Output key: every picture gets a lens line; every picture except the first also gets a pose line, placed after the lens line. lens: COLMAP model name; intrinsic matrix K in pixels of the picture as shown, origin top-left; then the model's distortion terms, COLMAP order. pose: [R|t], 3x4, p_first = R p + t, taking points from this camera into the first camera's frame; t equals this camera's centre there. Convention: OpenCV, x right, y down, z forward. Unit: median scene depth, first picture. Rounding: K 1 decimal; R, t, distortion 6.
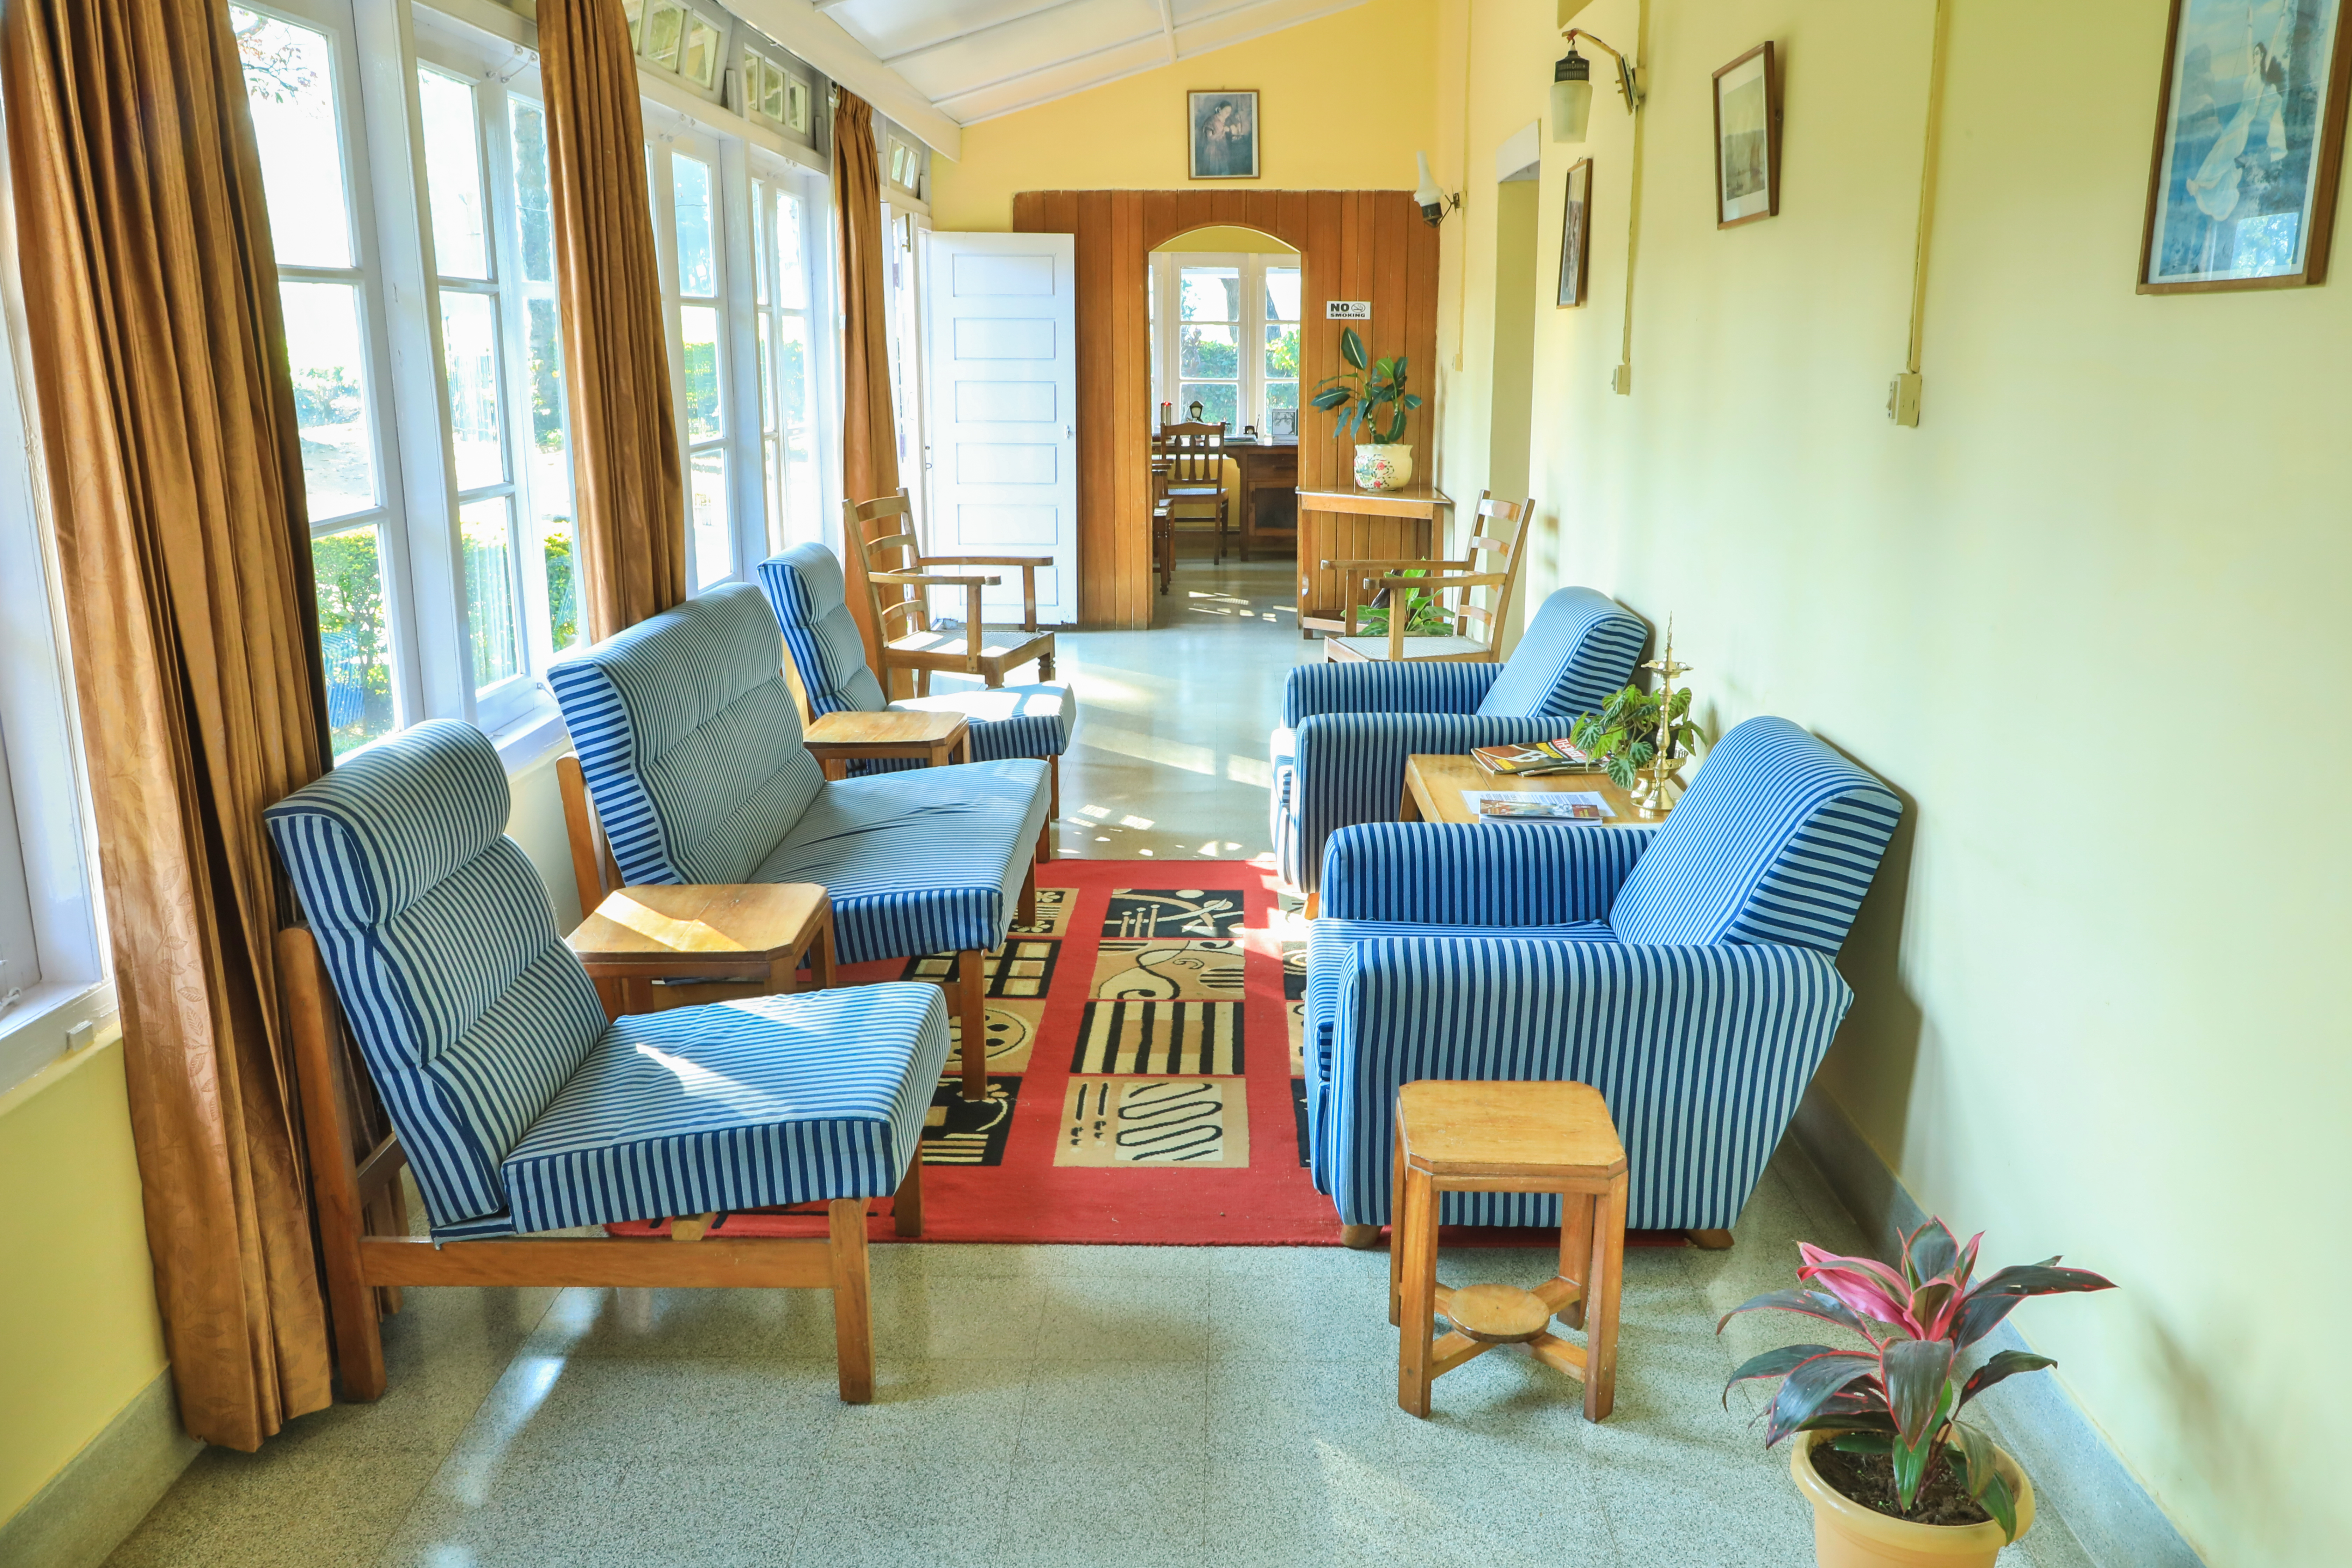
lens RADIAL K [[1855.4, 0, 1176.0], [0, 1855.4, 784.0], [0, 0, 1]] dist [0.001715, 0.000313]
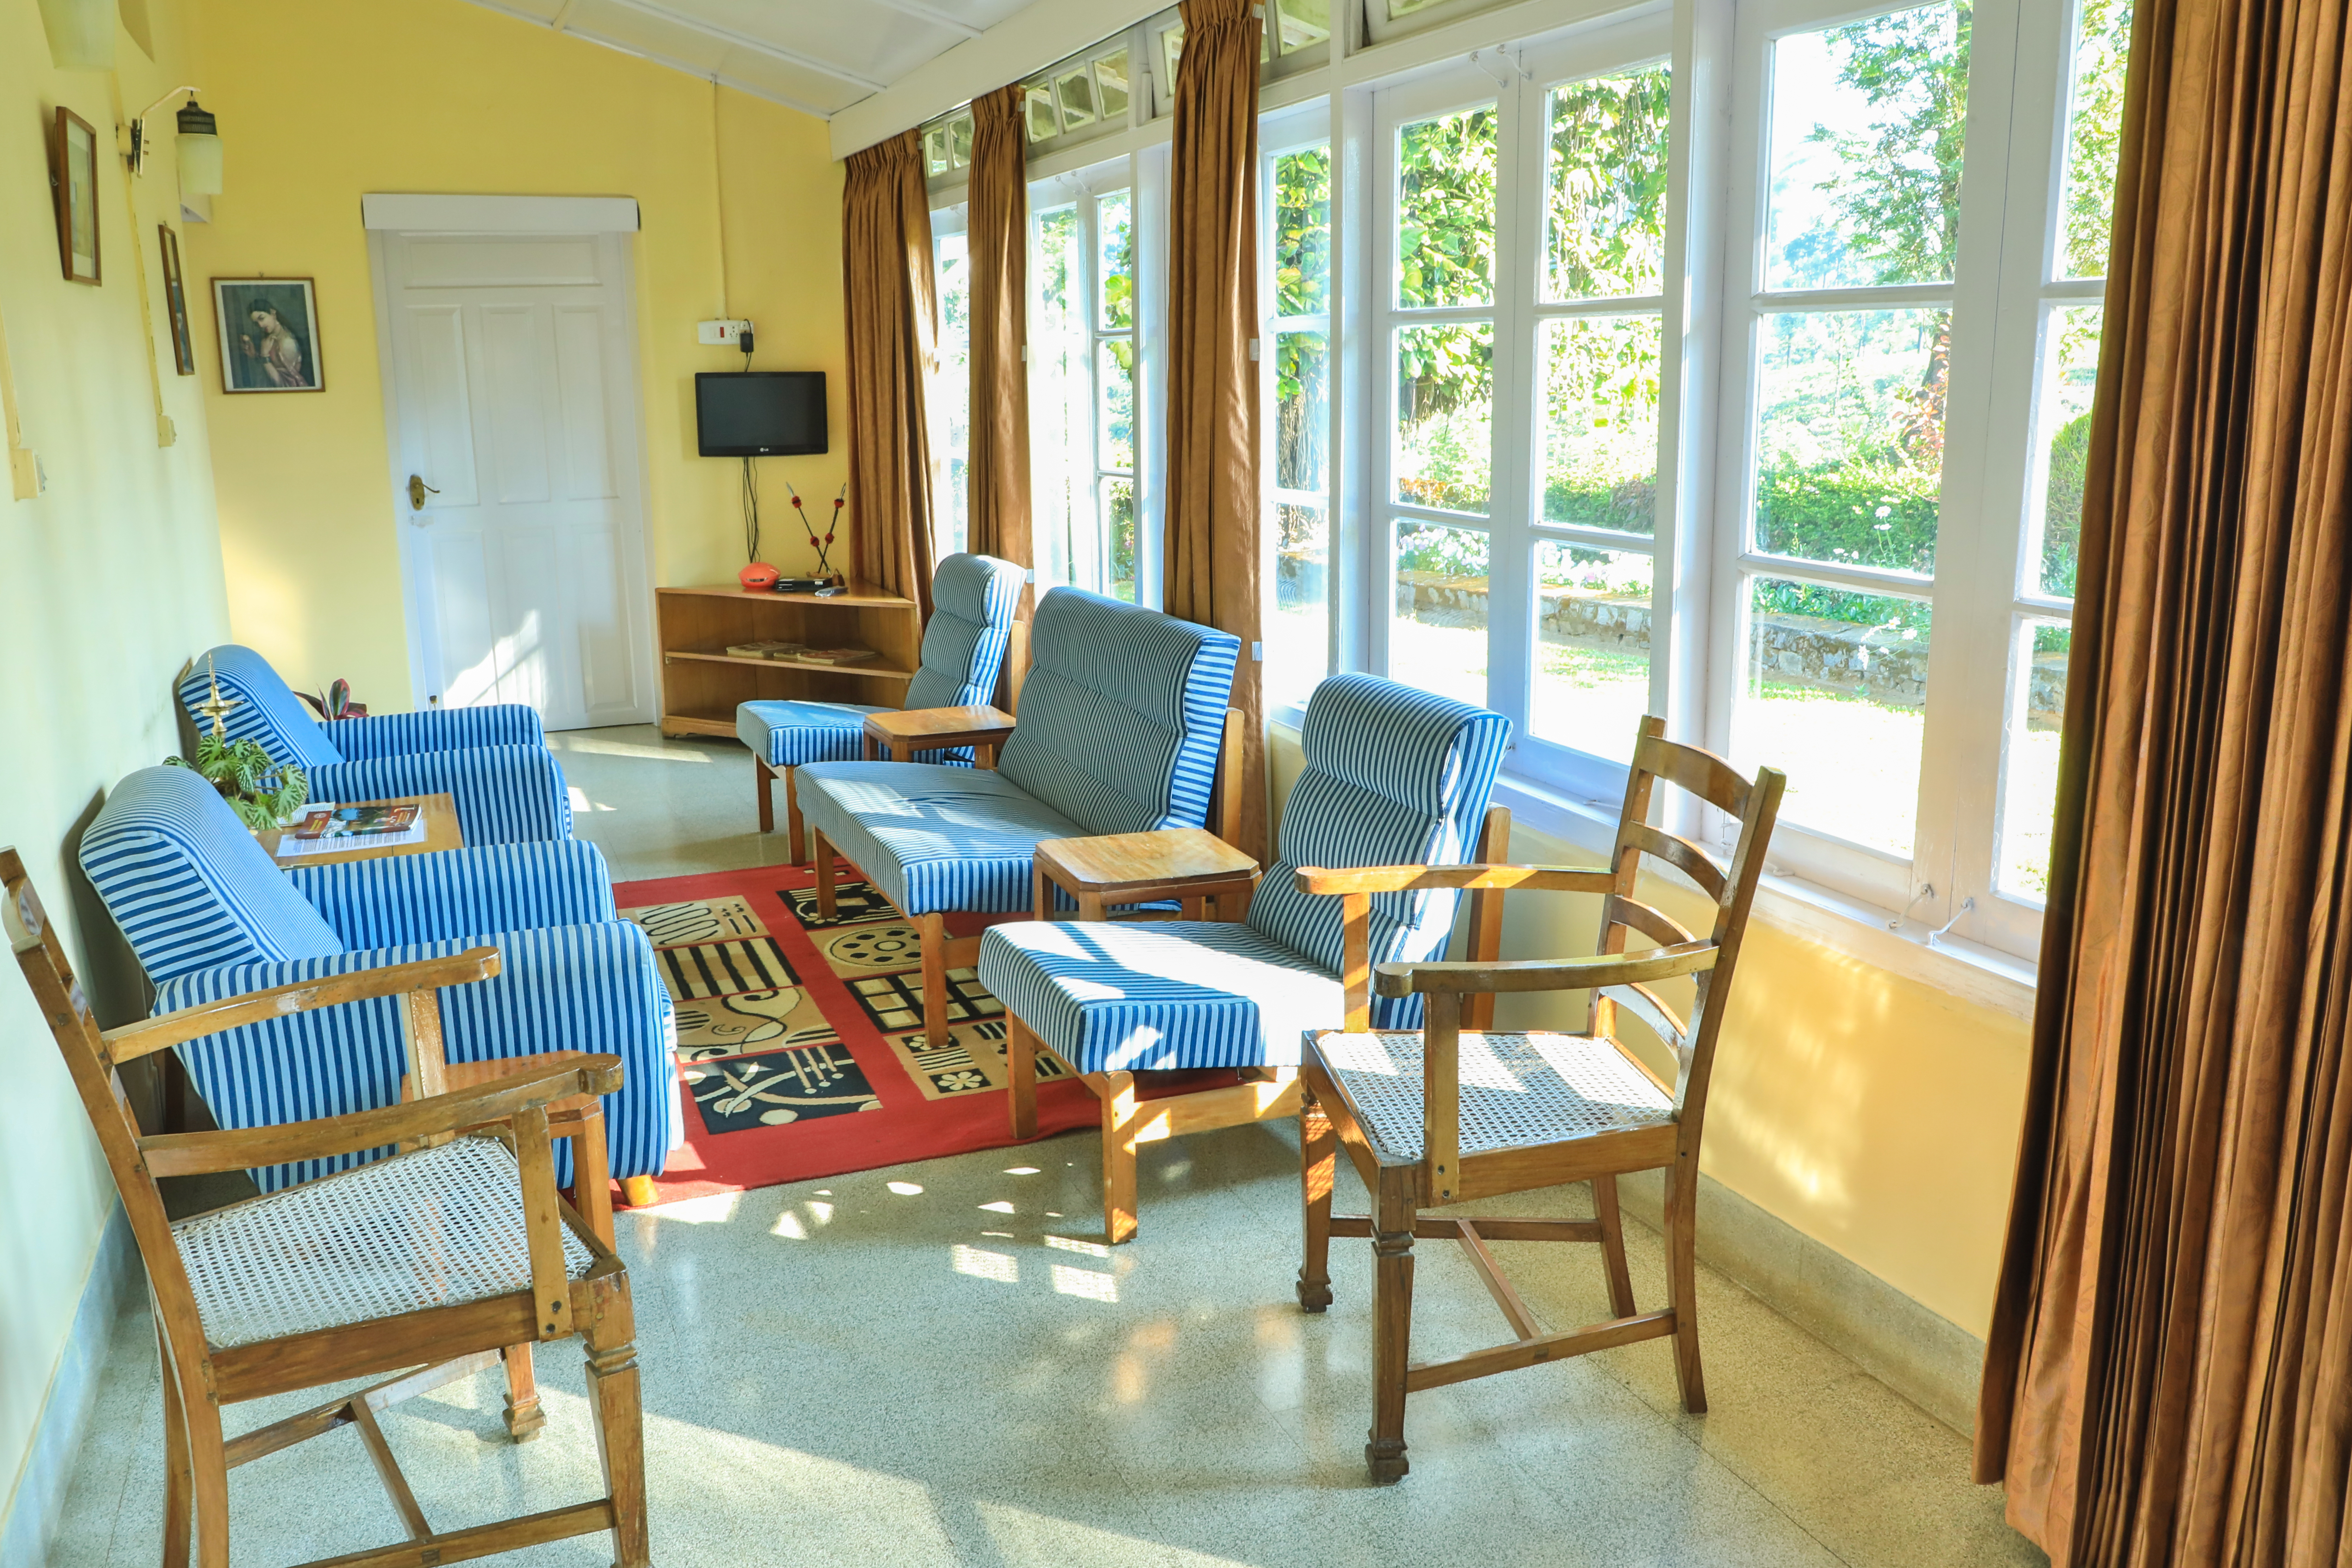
lens RADIAL K [[1855.4, 0, 1176.0], [0, 1855.4, 784.0], [0, 0, 1]] dist [0.001715, 0.000313]
pose [[-0.913163, 0.101633, -0.394721, 0.158761], [-0.081908, 0.902902, 0.421970, -0.435711], [0.399280, 0.417658, -0.816172, 1.784530]]
